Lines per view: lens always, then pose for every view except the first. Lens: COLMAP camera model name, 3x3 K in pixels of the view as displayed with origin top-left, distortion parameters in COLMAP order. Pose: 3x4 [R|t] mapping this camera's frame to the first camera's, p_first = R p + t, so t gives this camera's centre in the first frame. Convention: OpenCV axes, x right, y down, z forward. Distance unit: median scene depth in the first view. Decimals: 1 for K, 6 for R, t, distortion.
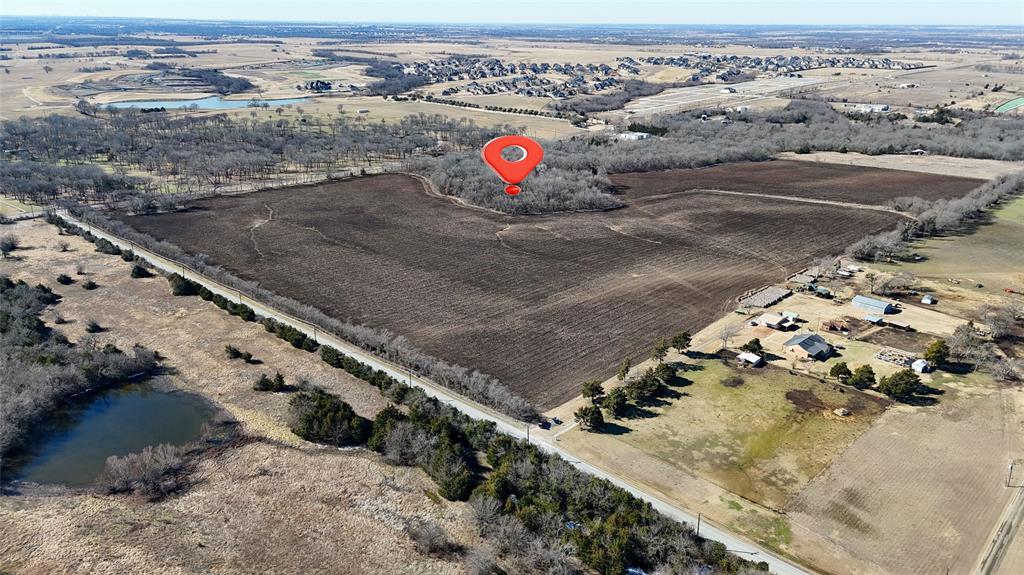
lens RADIAL K [[756.6, 0, 512.0], [0, 756.6, 287.5], [0, 0, 1]] dist [0.086644, -0.088866]
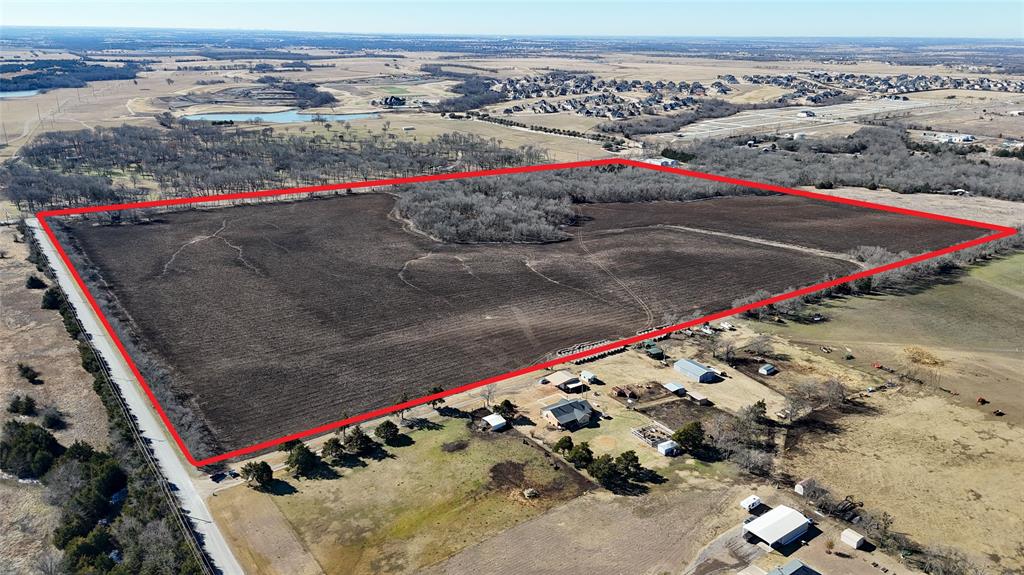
lens RADIAL K [[756.6, 0, 512.0], [0, 756.6, 287.5], [0, 0, 1]] dist [0.086644, -0.088866]
pose [[0.982467, 0.061728, -0.175919, 0.261127], [-0.064326, 0.997887, -0.009096, -0.034336], [0.174986, 0.020252, 0.984363, 0.045128]]
